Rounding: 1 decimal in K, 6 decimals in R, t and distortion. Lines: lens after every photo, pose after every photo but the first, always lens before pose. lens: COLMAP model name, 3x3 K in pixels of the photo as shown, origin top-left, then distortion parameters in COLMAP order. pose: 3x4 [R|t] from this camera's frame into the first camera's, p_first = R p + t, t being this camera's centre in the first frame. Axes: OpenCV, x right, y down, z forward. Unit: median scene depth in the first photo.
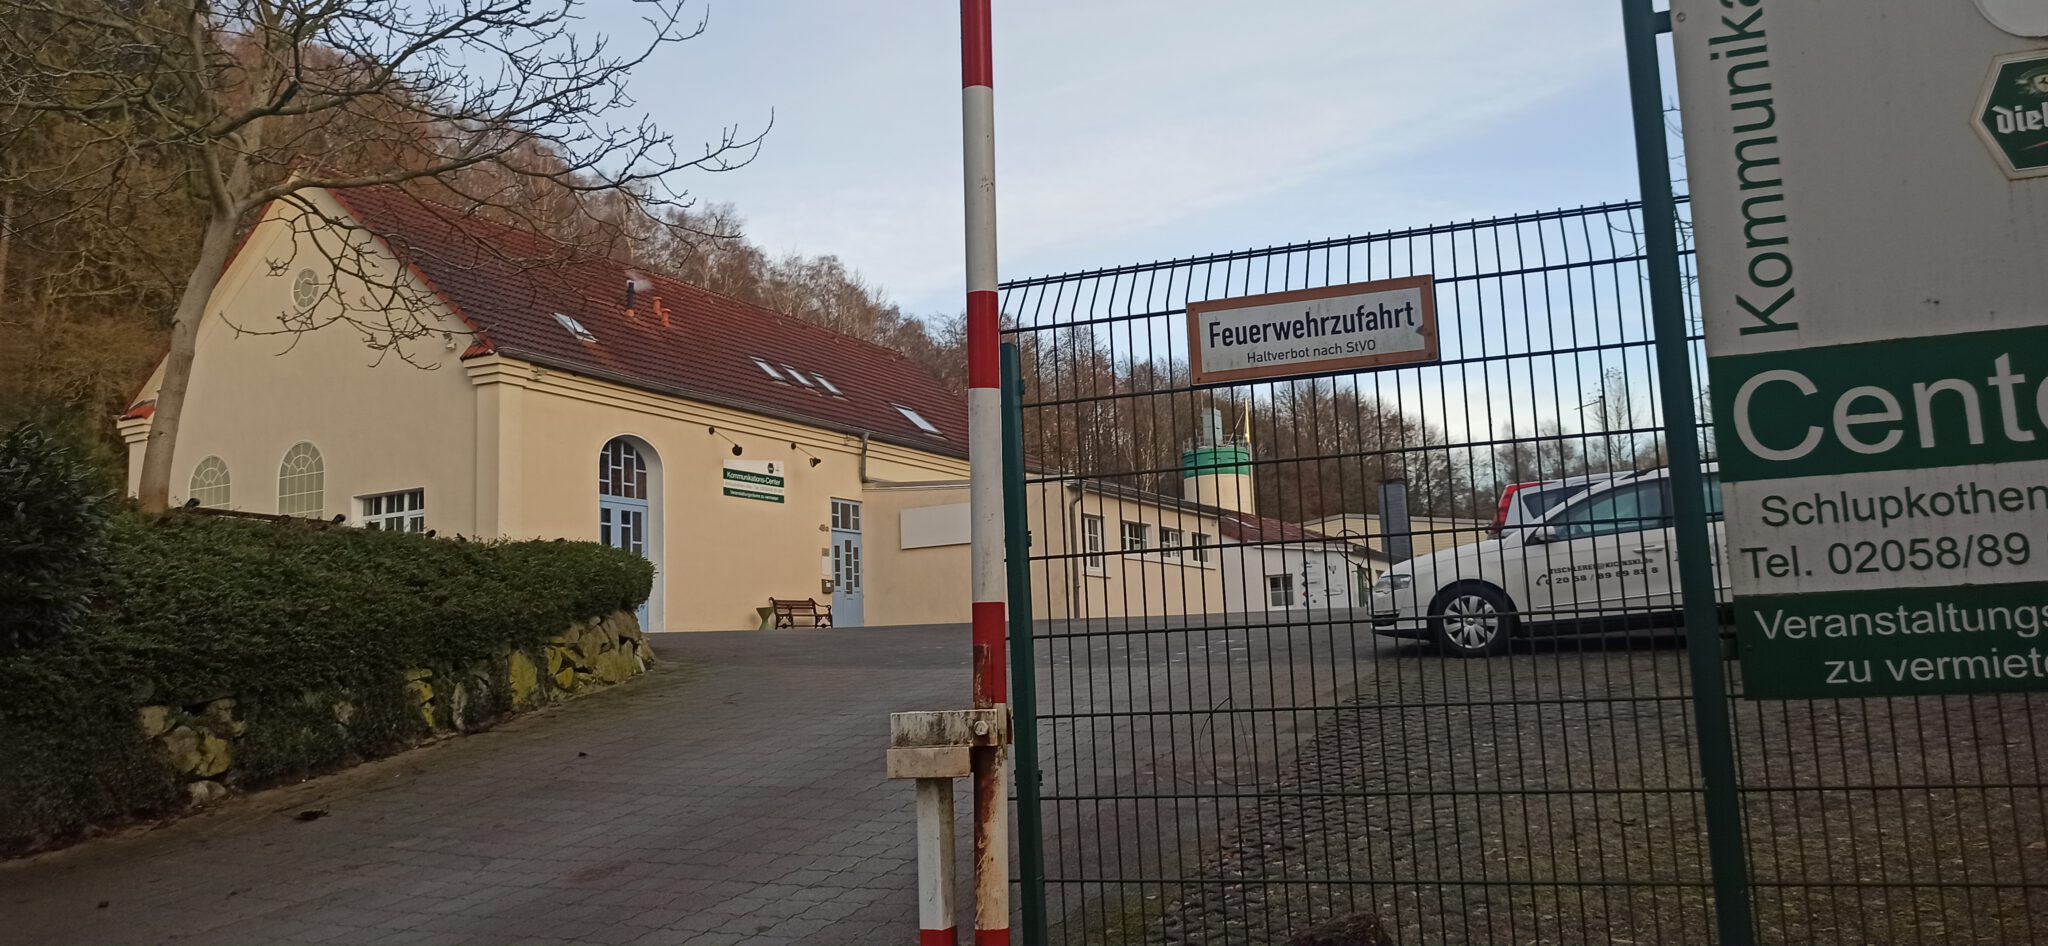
lens RADIAL K [[1563.0, 0, 1021.9], [0, 1563.0, 432.7], [0, 0, 1]] dist [0.001469, -0.001535]
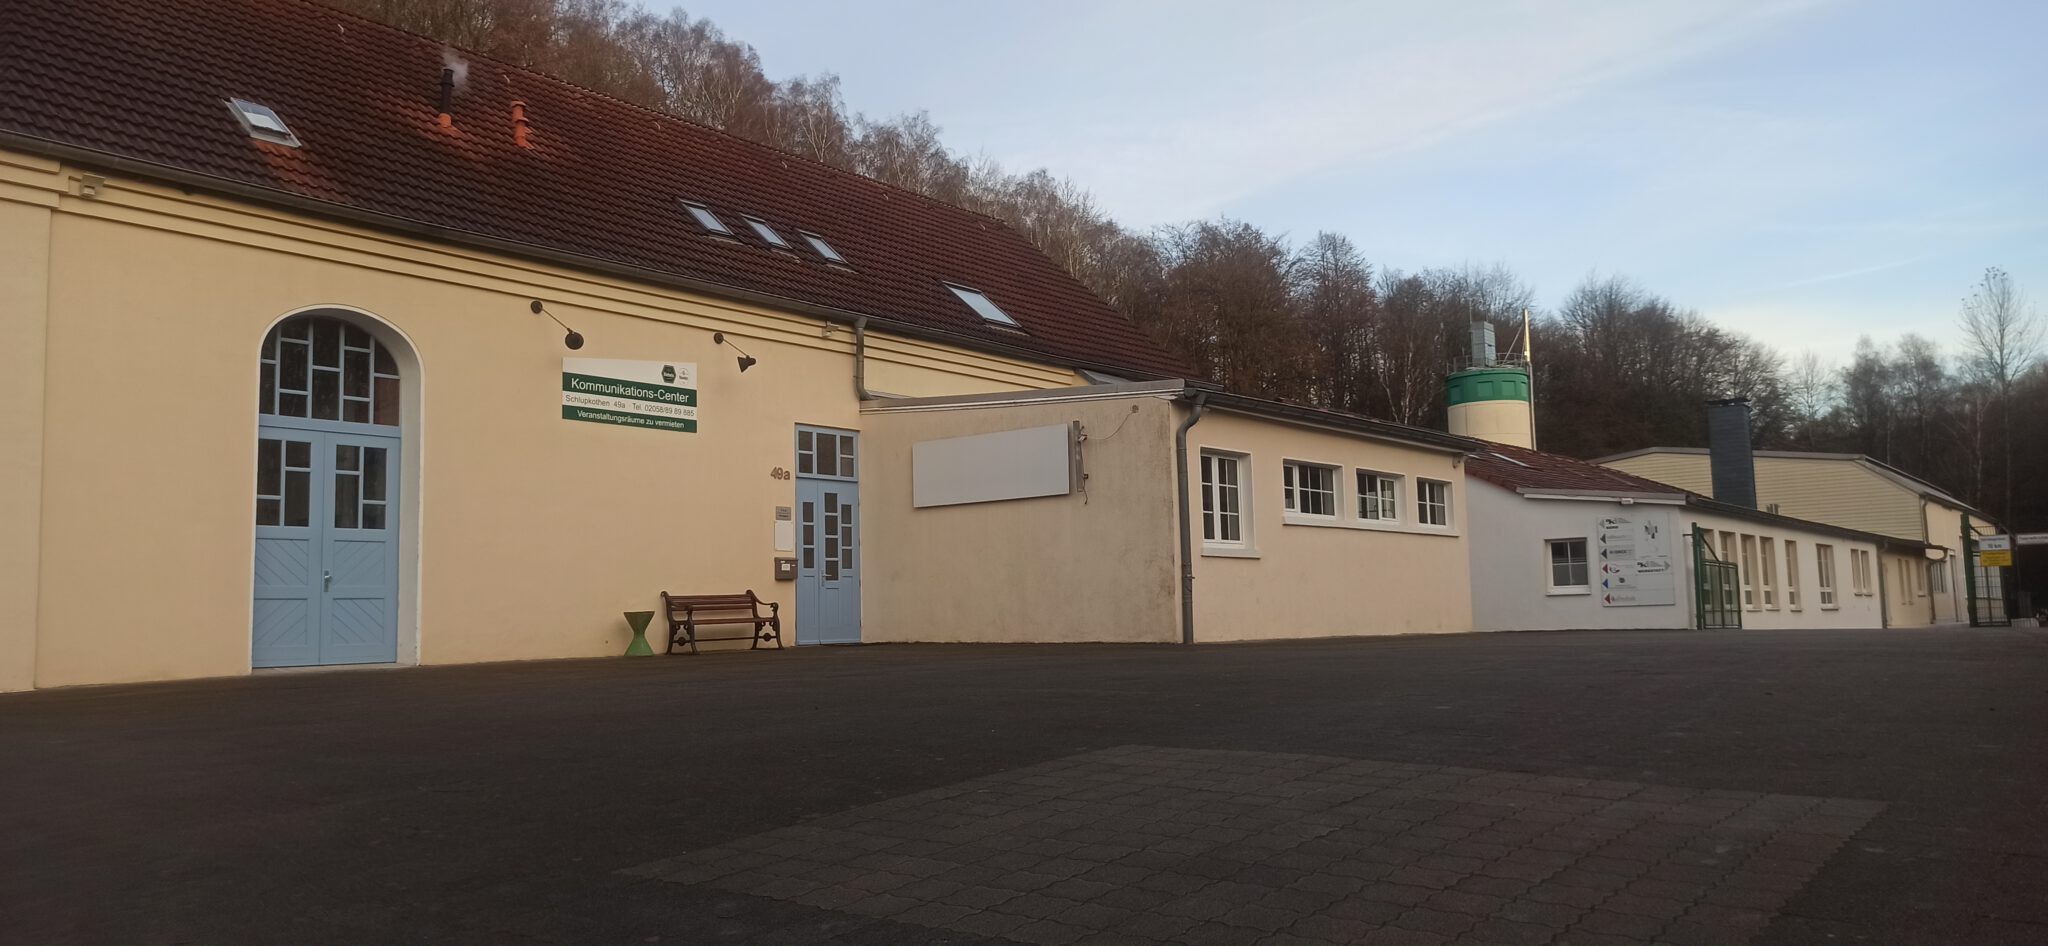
lens RADIAL K [[1563.0, 0, 1021.9], [0, 1563.0, 432.7], [0, 0, 1]] dist [0.001469, -0.001535]
pose [[0.984945, -0.004160, -0.172816, 0.071277], [0.011125, 0.999164, 0.039350, 0.022107], [0.172508, -0.040680, 0.984168, 0.417780]]
